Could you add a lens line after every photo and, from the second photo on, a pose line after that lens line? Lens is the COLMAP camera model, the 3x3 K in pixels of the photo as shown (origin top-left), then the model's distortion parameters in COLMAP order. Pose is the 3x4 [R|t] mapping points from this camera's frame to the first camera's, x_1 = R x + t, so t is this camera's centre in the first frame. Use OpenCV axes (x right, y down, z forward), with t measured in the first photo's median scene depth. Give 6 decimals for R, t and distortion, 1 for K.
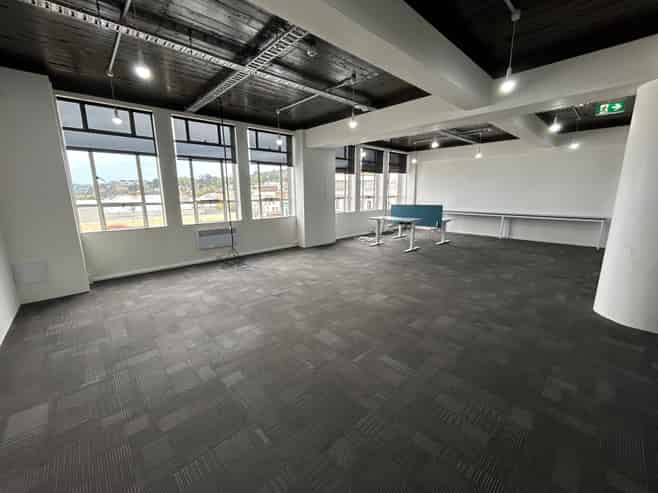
lens RADIAL K [[262.9, 0, 327.3], [0, 262.9, 243.8], [0, 0, 1]] dist [-0.000972, -0.000022]
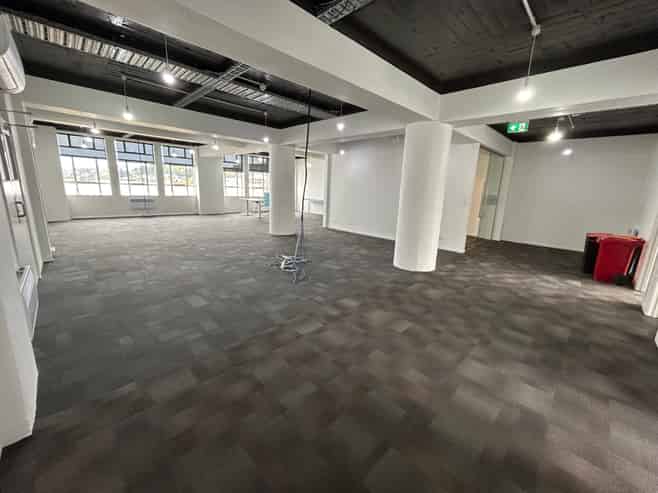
lens RADIAL K [[266.1, 0, 334.6], [0, 266.1, 244.4], [0, 0, 1]] dist [-0.000322, 0.000059]
pose [[0.998776, 0.046691, 0.016311, 0.756250], [-0.046934, 0.998788, 0.014801, 0.141166], [-0.015600, -0.015548, 0.999757, -0.744479]]
